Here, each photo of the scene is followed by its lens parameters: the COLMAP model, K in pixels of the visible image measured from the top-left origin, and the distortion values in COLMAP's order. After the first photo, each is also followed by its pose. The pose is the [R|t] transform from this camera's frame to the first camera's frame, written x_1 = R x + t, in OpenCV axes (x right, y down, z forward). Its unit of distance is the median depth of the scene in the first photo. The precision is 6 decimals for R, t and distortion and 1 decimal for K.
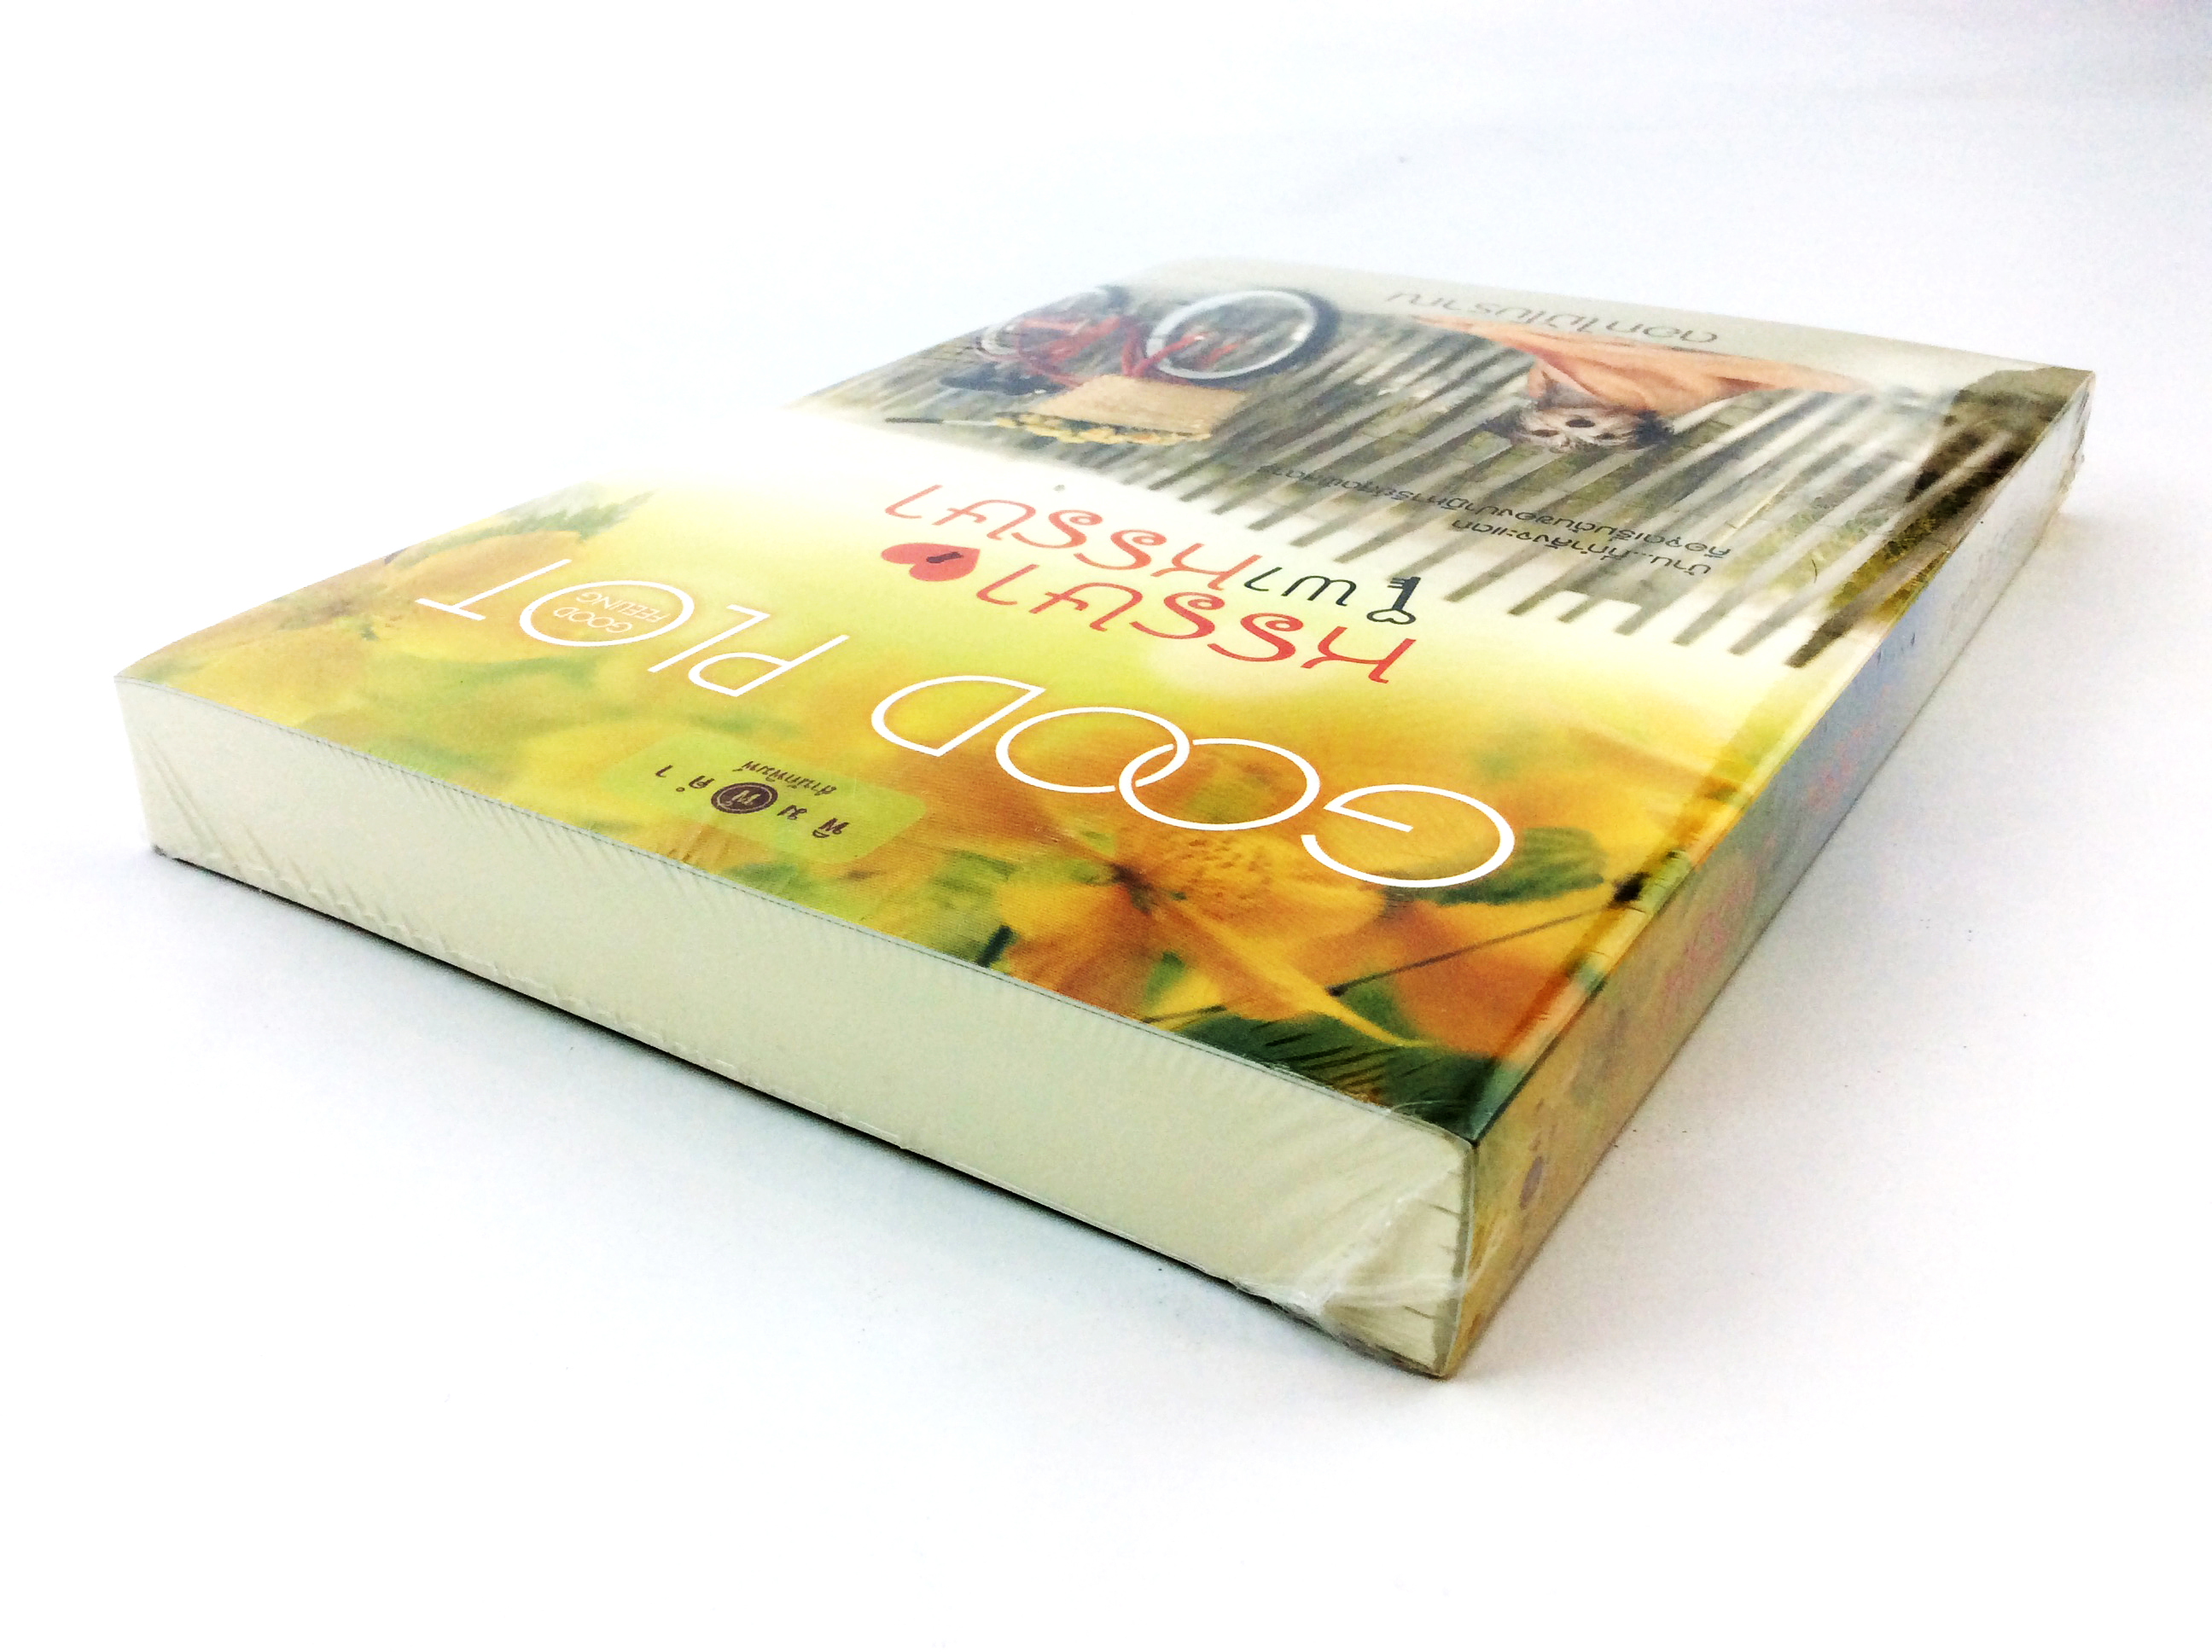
lens RADIAL K [[2065.8, 0, 1098.4], [0, 2065.8, 836.6], [0, 0, 1]] dist [0.102127, 0.000000]
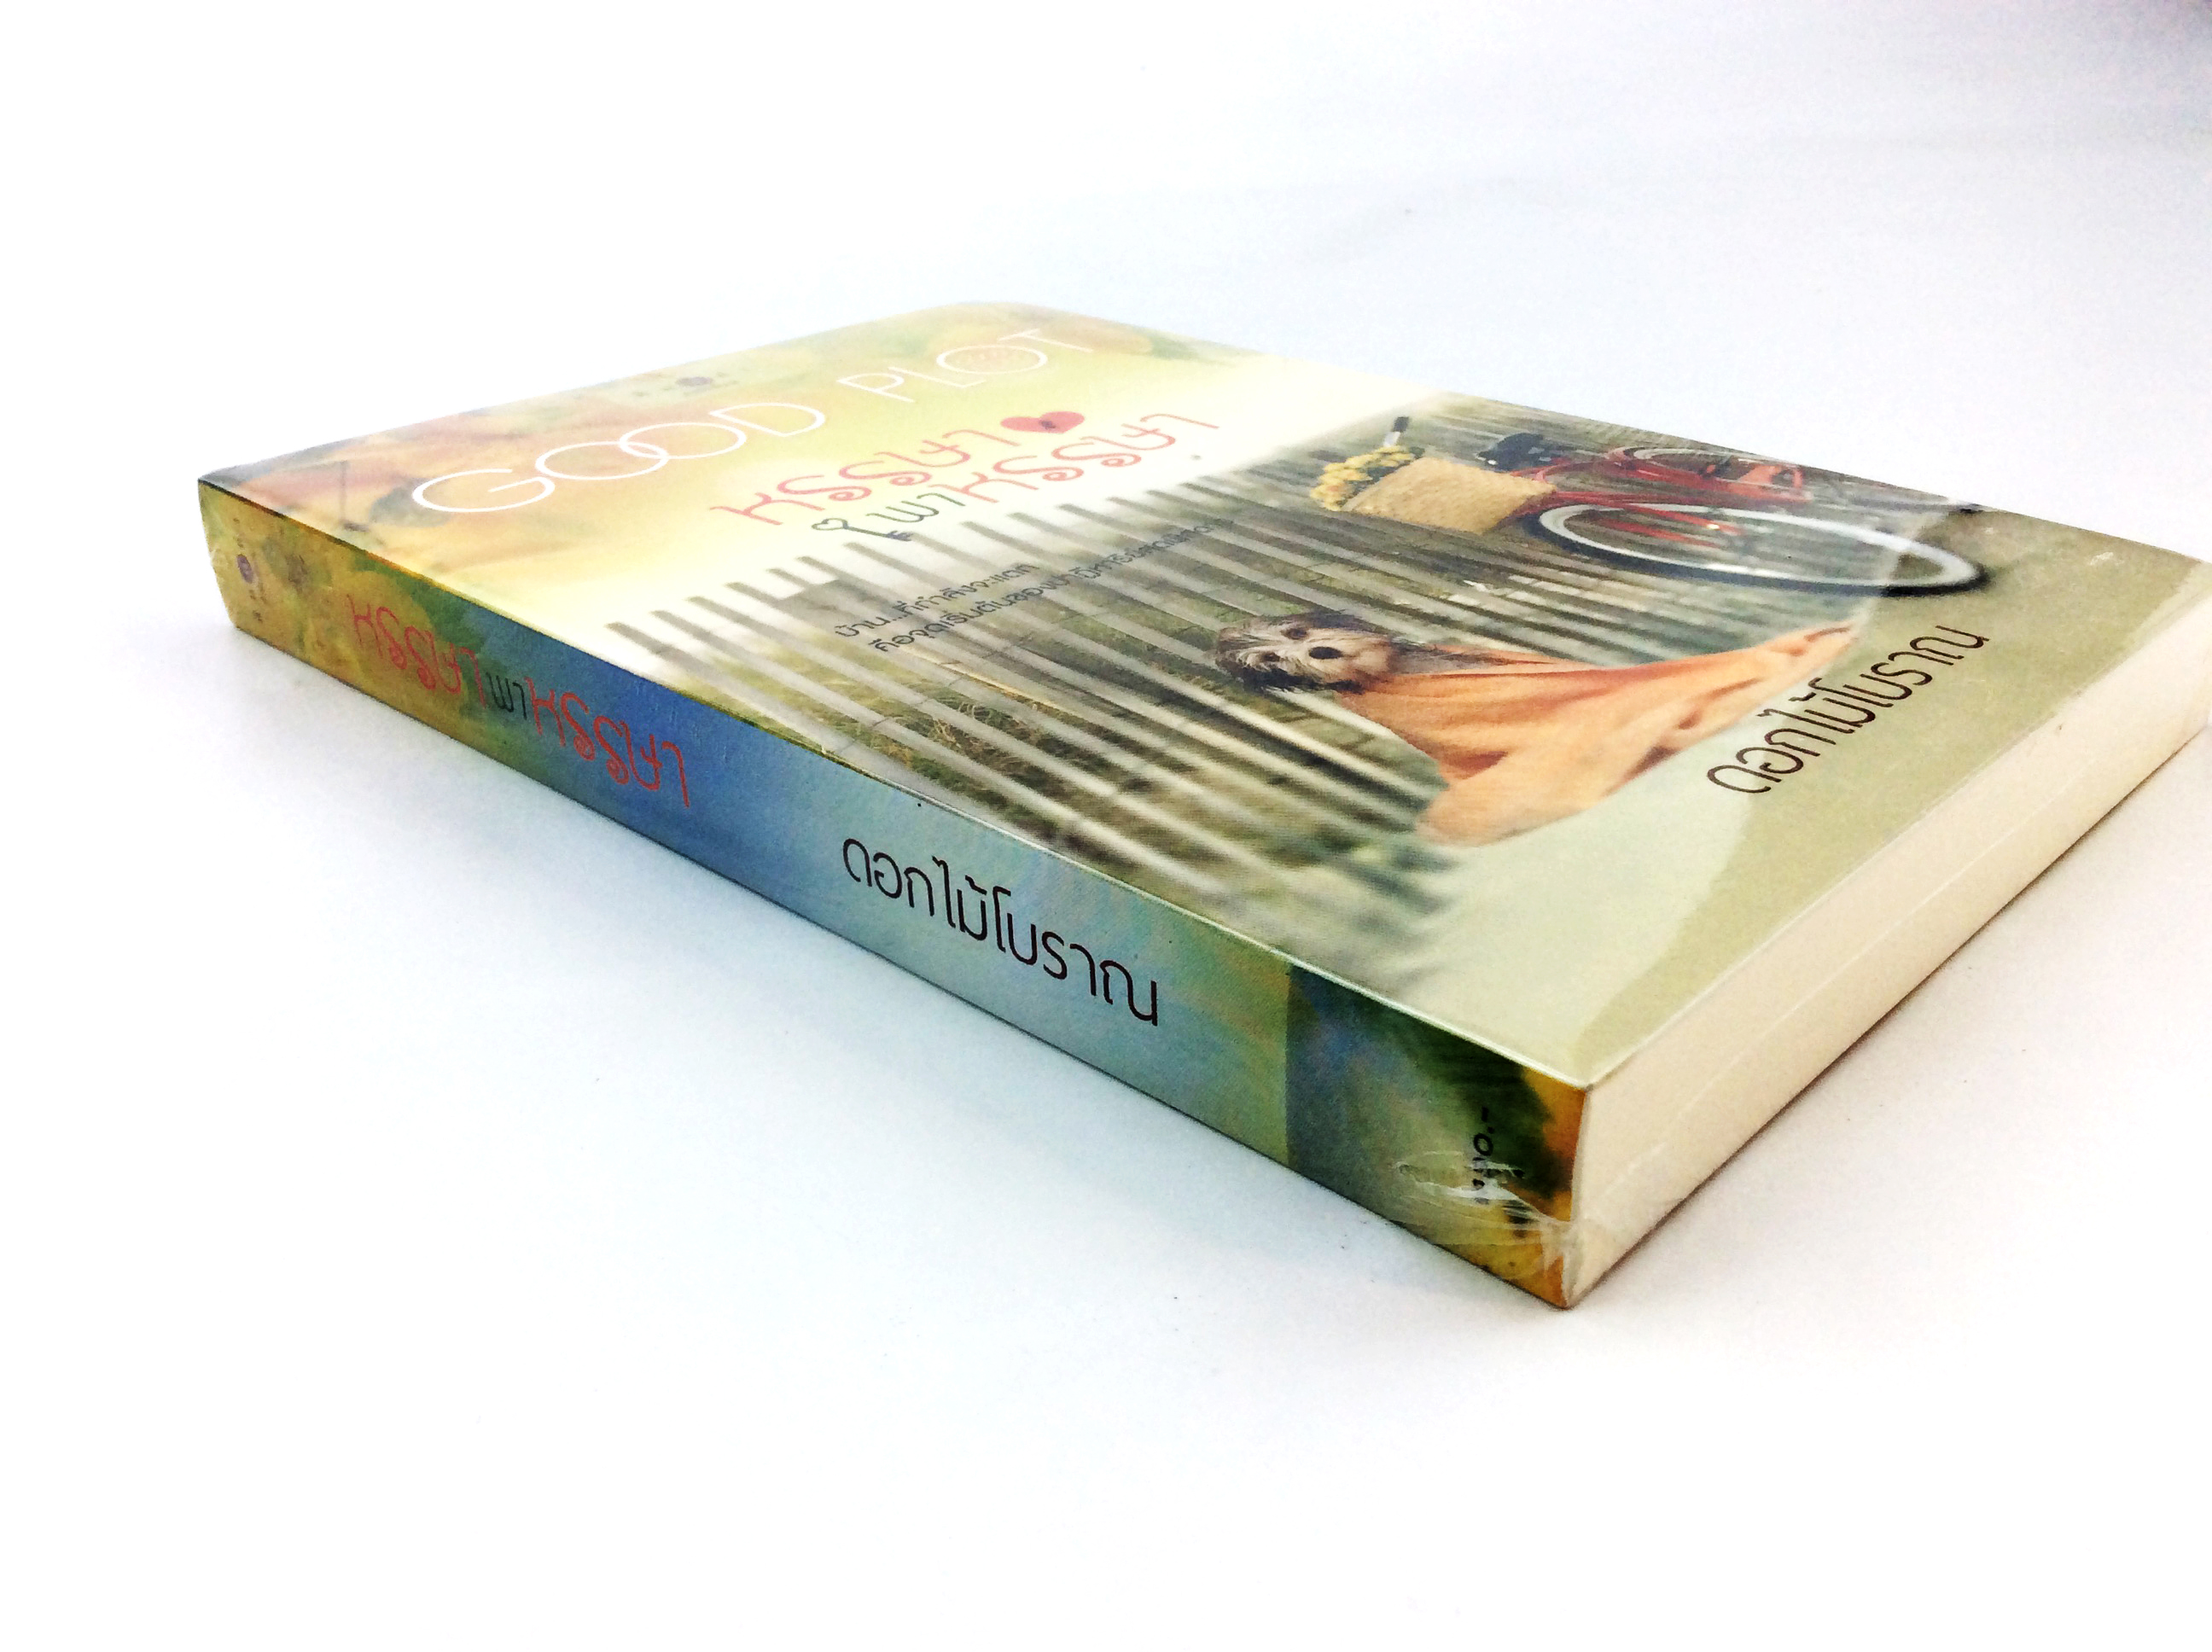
lens RADIAL K [[2065.8, 0, 1115.5], [0, 2065.8, 825.3], [0, 0, 1]] dist [0.102127, 0.000000]
pose [[-0.170848, 0.454926, -0.873987, 1.037651], [-0.465430, 0.744562, 0.478541, -0.524186], [0.868439, 0.488538, 0.084530, 0.937562]]
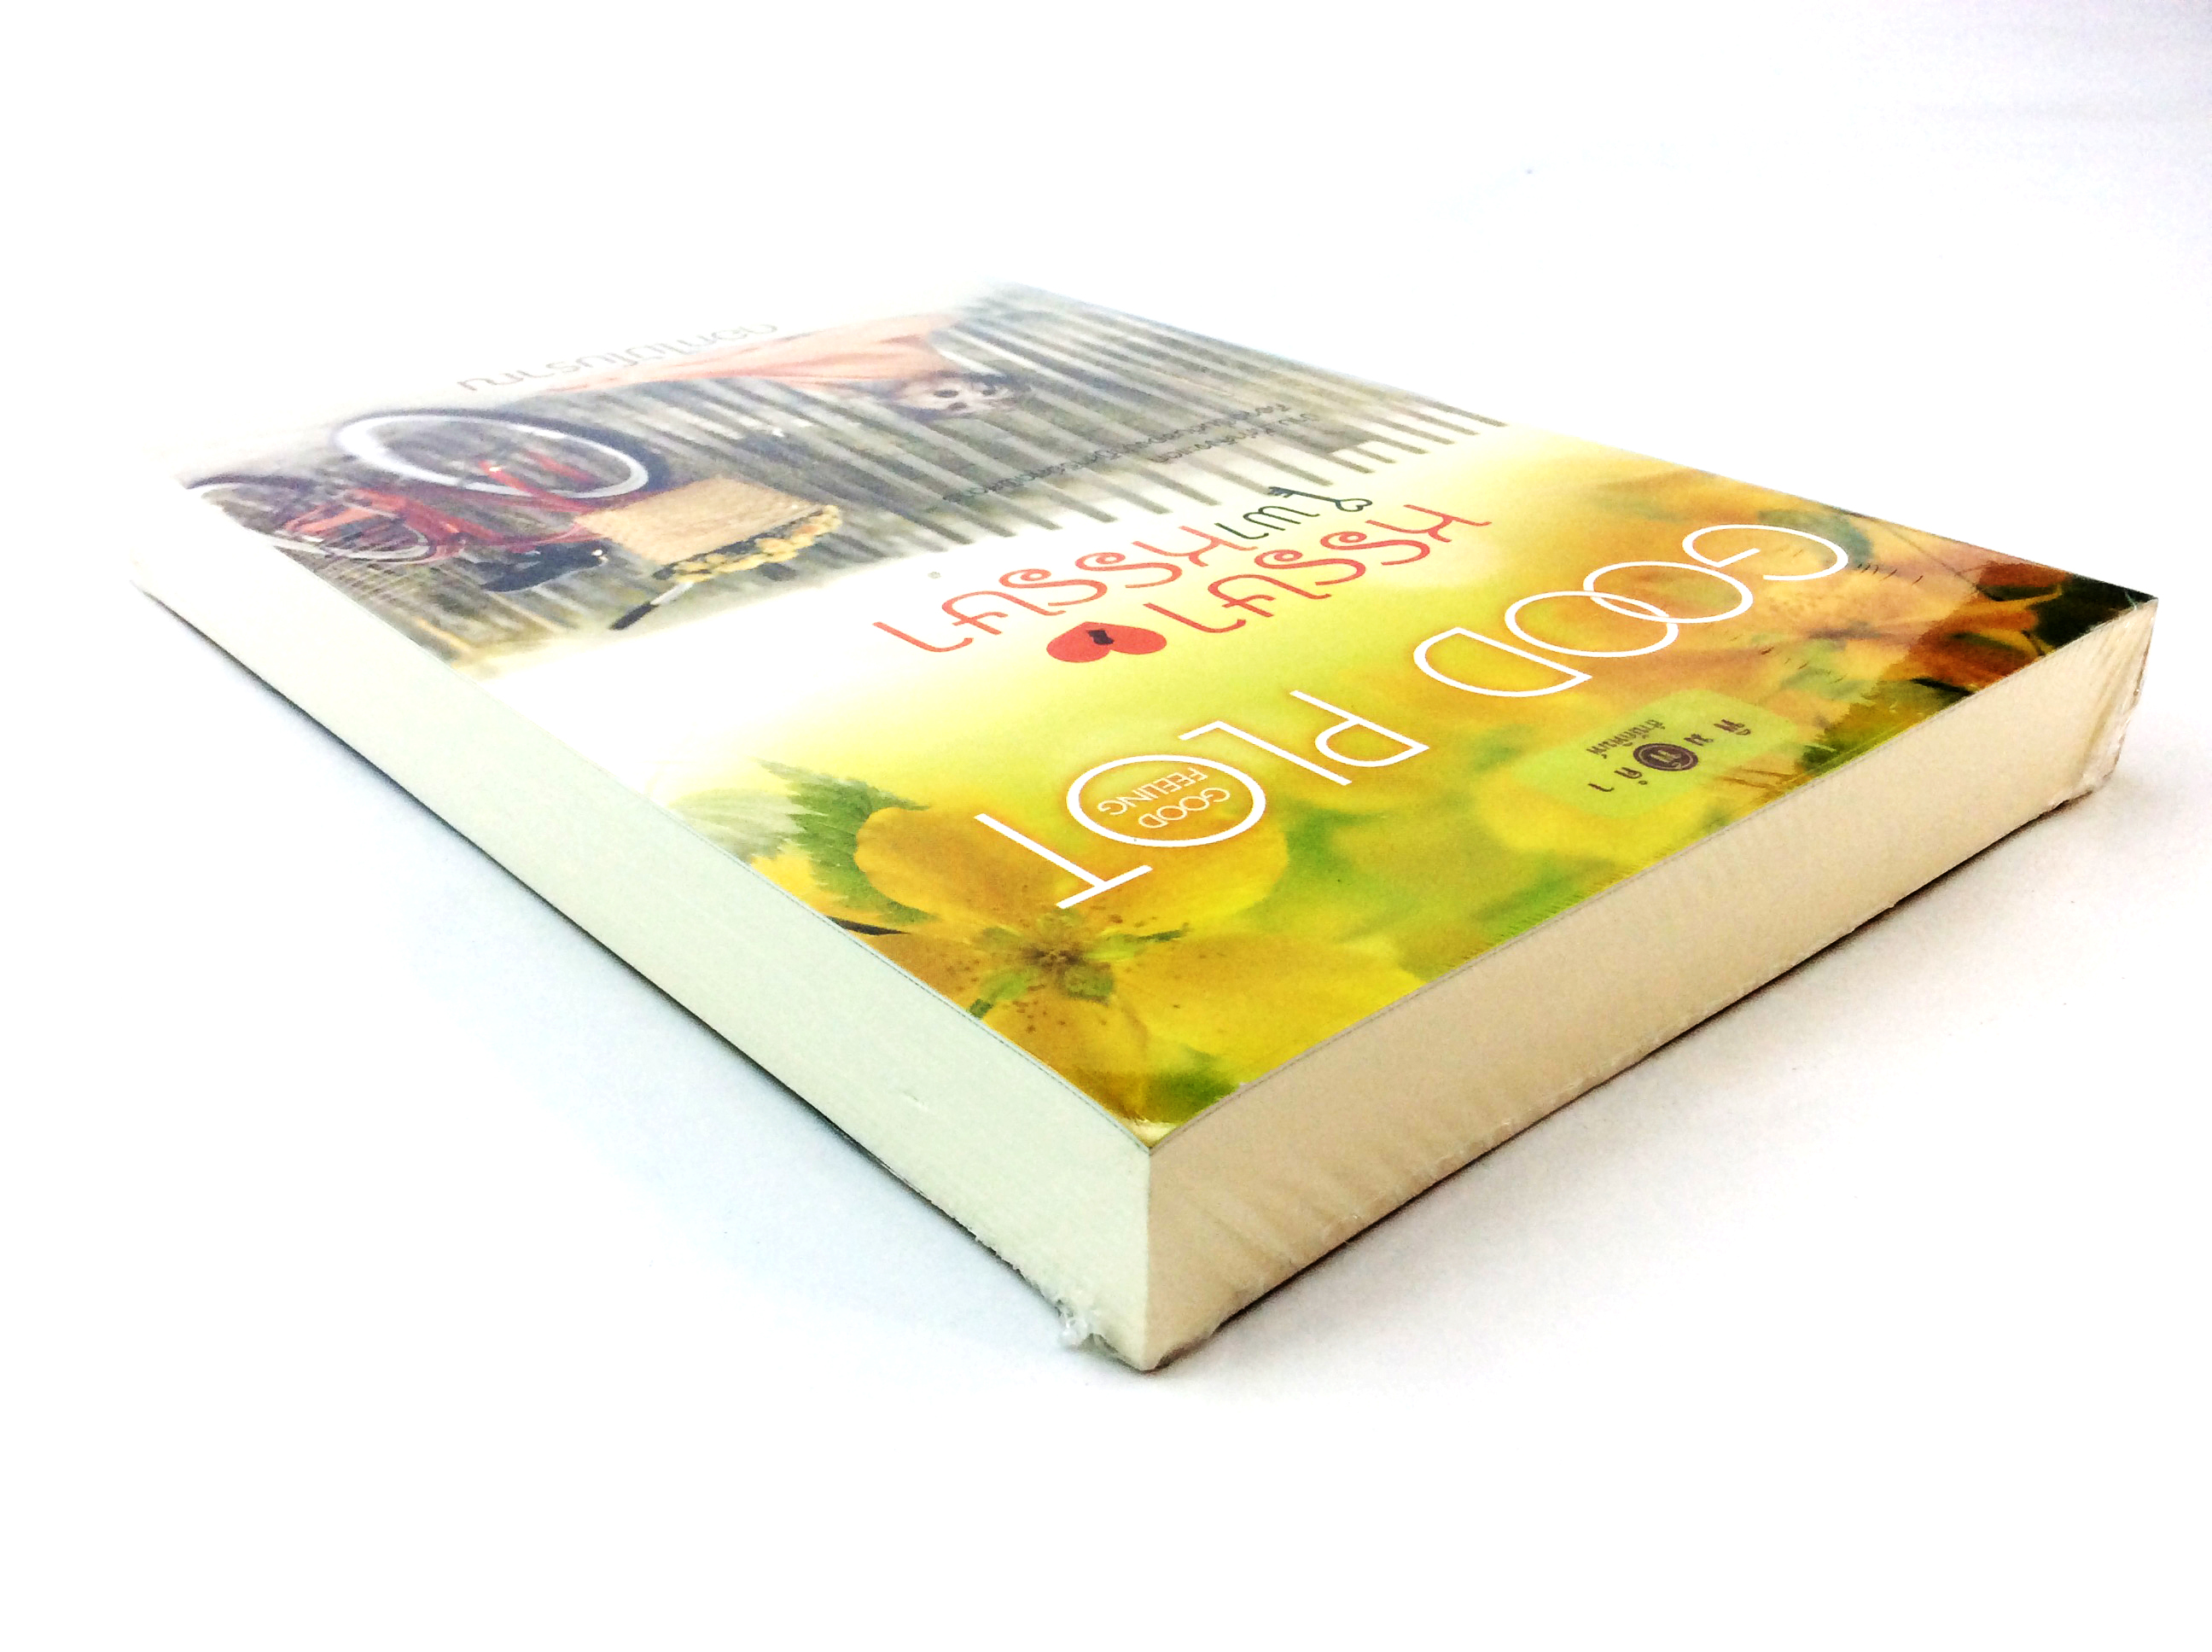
lens RADIAL K [[2065.8, 0, 1105.6], [0, 2065.8, 814.7], [0, 0, 1]] dist [0.102127, 0.000000]
pose [[0.279658, -0.442709, 0.851939, -0.810725], [0.465134, 0.838731, 0.283161, -0.296541], [-0.839906, 0.317078, 0.440477, 0.545939]]
